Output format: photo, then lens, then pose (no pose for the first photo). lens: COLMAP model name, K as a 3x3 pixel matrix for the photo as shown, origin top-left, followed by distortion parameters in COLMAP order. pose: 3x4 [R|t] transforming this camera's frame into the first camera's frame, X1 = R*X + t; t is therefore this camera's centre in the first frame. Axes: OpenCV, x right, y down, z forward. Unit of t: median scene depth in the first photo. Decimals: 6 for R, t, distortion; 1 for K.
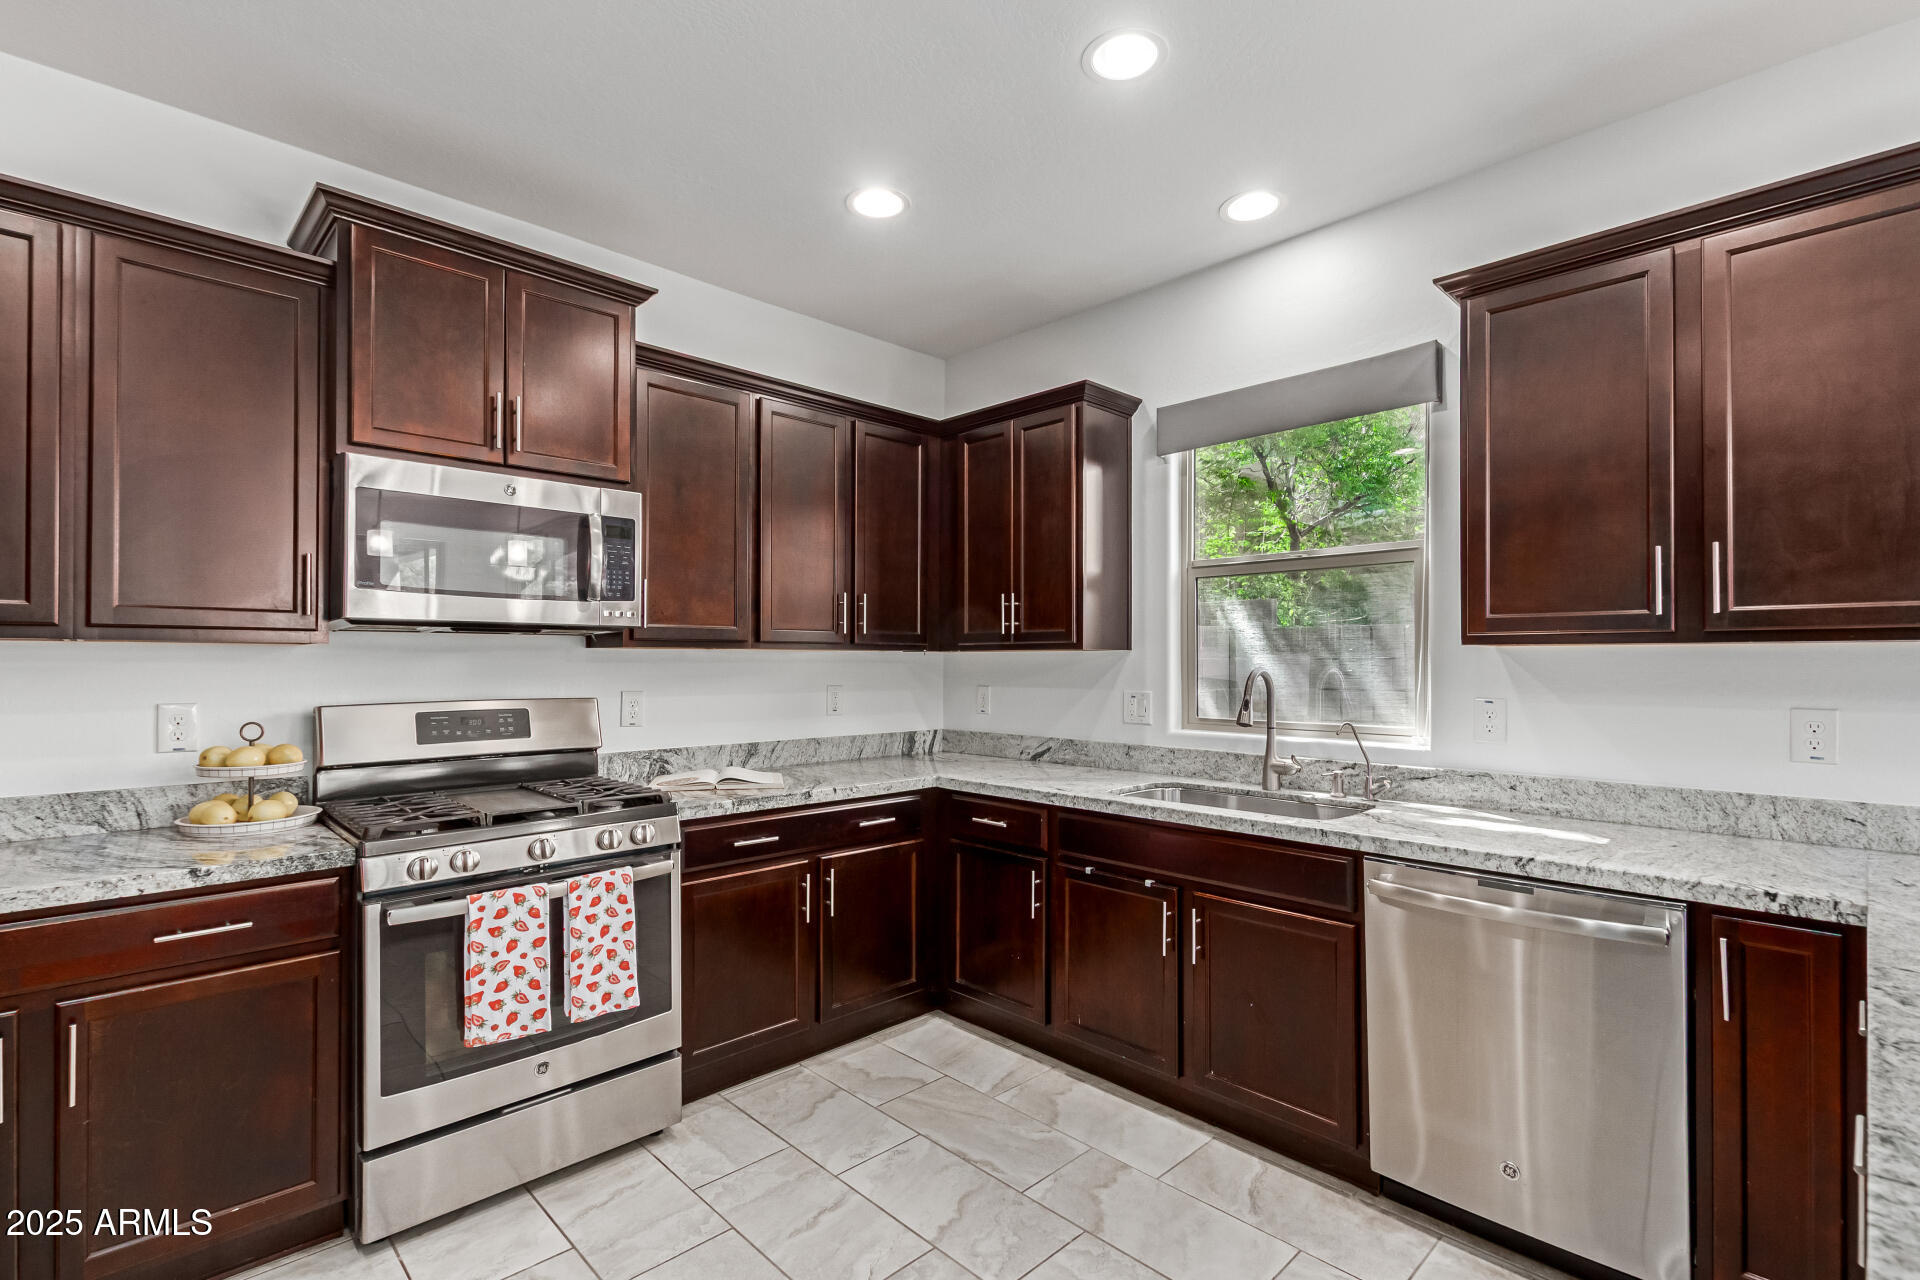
lens RADIAL K [[896.2, 0, 949.3], [0, 896.2, 655.0], [0, 0, 1]] dist [0.000869, -0.000176]
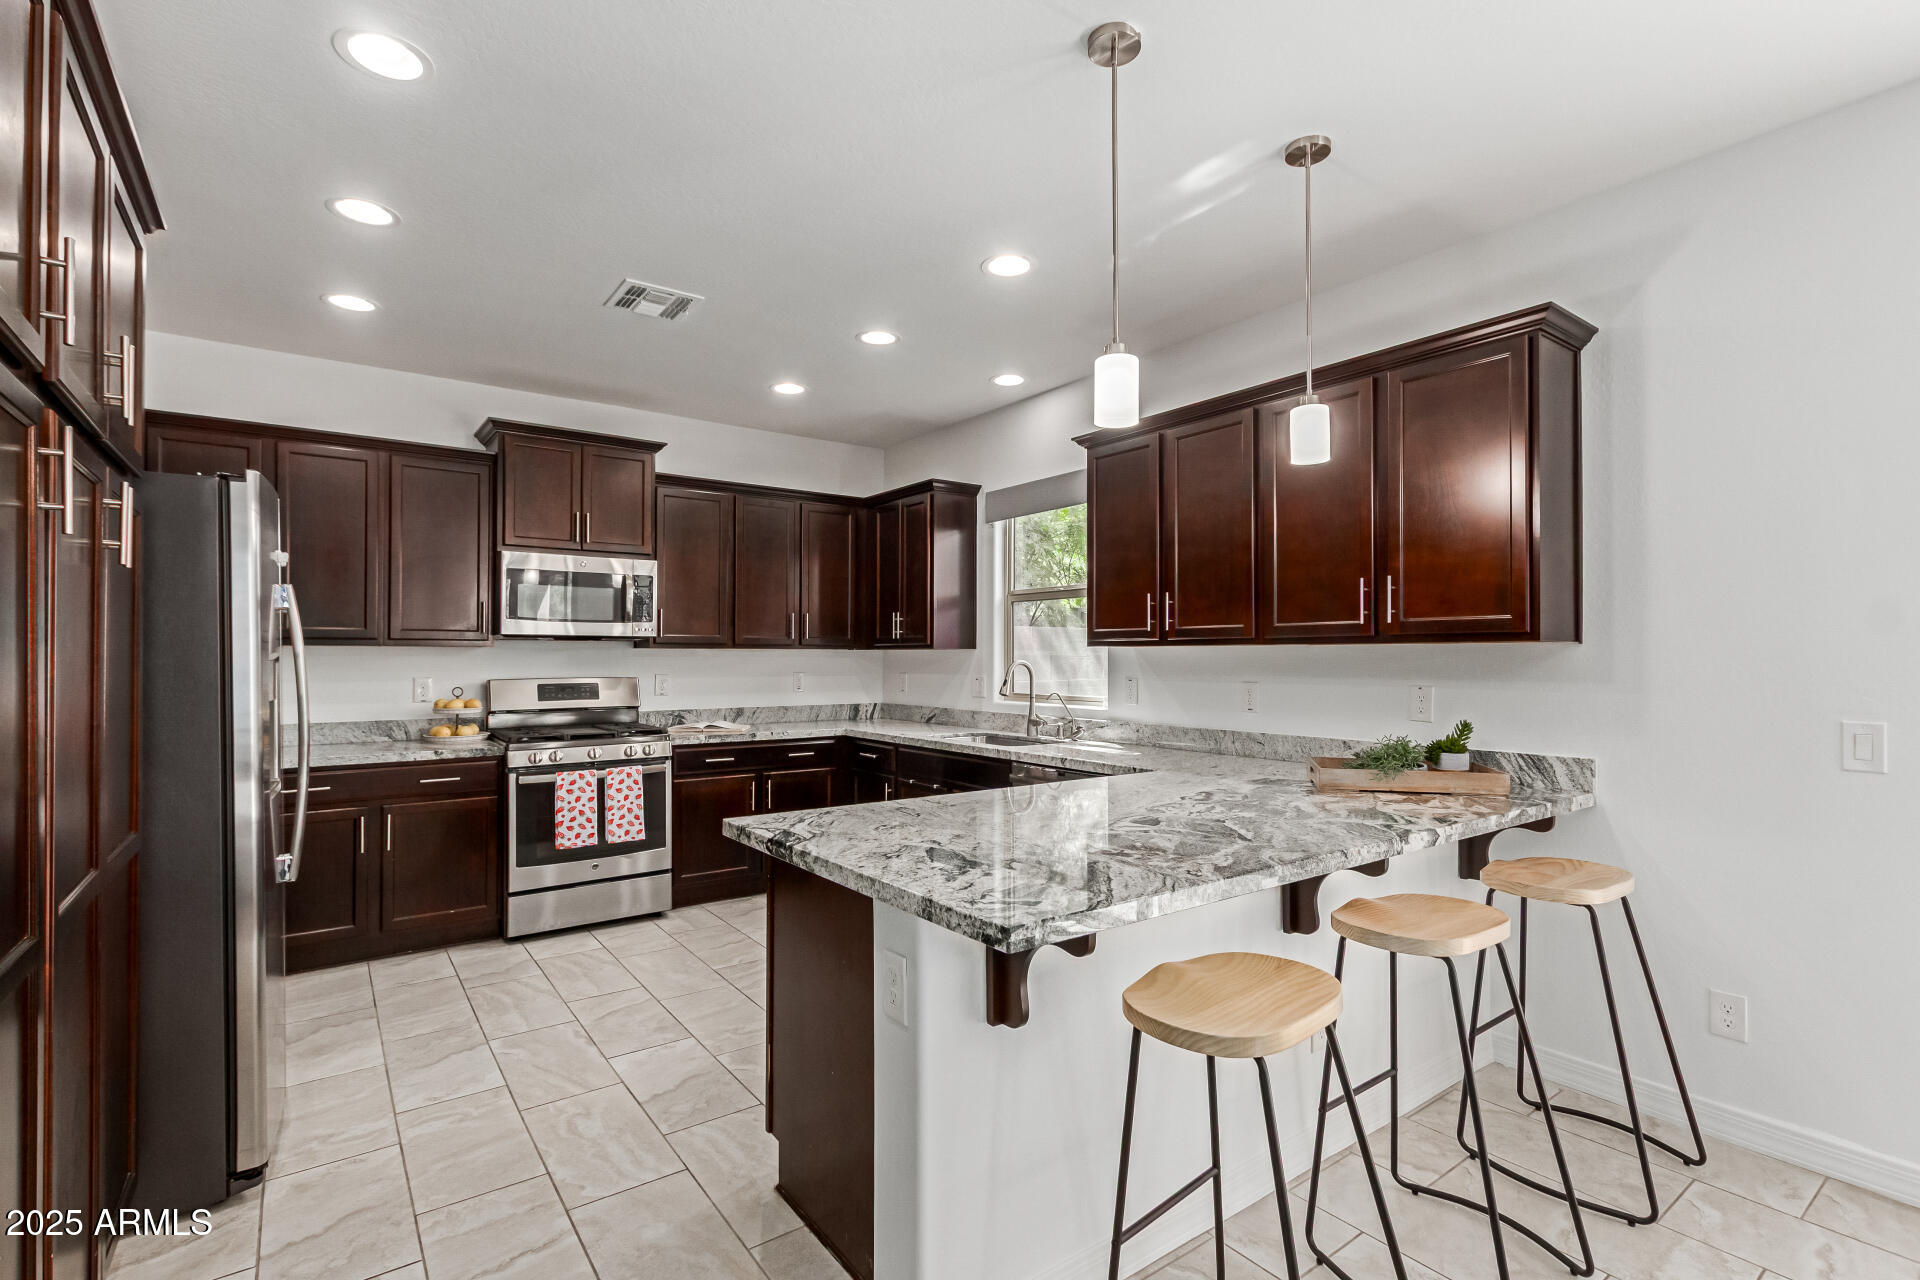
lens RADIAL K [[896.2, 0, 945.4], [0, 896.2, 648.5], [0, 0, 1]] dist [0.000869, -0.000176]
pose [[0.989834, -0.001307, -0.142224, 0.507391], [0.000867, 0.999995, -0.003159, -0.002214], [0.142227, 0.003004, 0.989830, -0.718072]]
